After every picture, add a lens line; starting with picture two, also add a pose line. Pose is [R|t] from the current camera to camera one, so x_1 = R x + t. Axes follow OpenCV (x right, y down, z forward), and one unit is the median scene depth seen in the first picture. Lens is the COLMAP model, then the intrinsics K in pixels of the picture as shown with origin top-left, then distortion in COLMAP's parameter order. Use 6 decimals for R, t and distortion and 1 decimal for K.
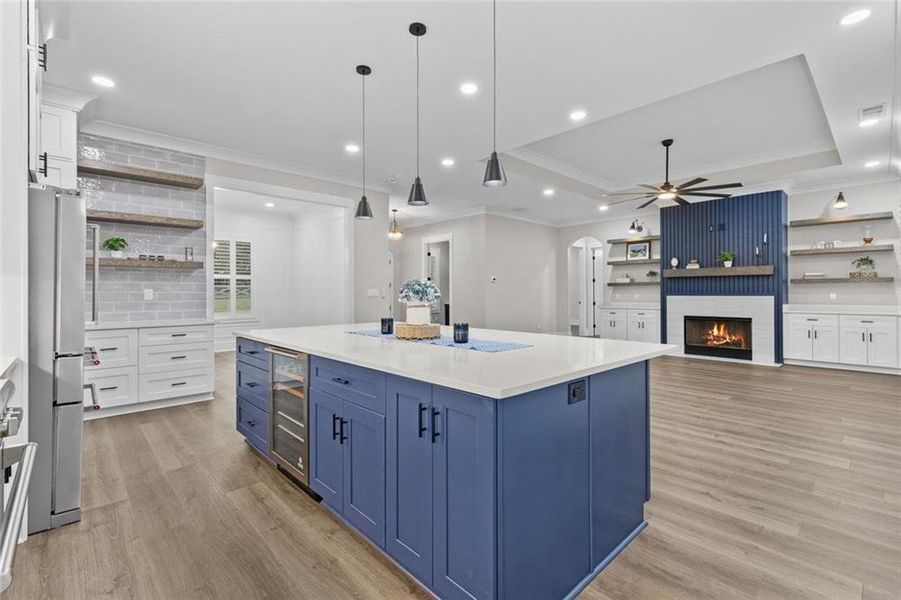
lens RADIAL K [[408.8, 0, 453.4], [0, 408.8, 289.2], [0, 0, 1]] dist [0.001773, -0.000131]
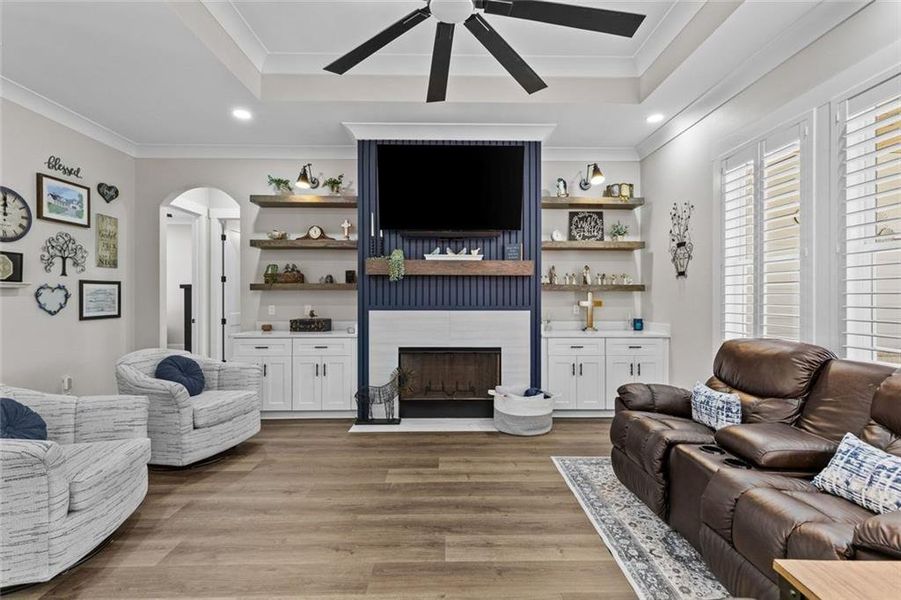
lens RADIAL K [[407.3, 0, 453.4], [0, 407.3, 301.3], [0, 0, 1]] dist [0.008522, -0.000135]
pose [[0.679137, -0.001817, 0.734009, 0.240862], [-0.011892, 0.999838, 0.013479, -0.004309], [-0.733915, -0.017883, 0.679006, 0.642418]]
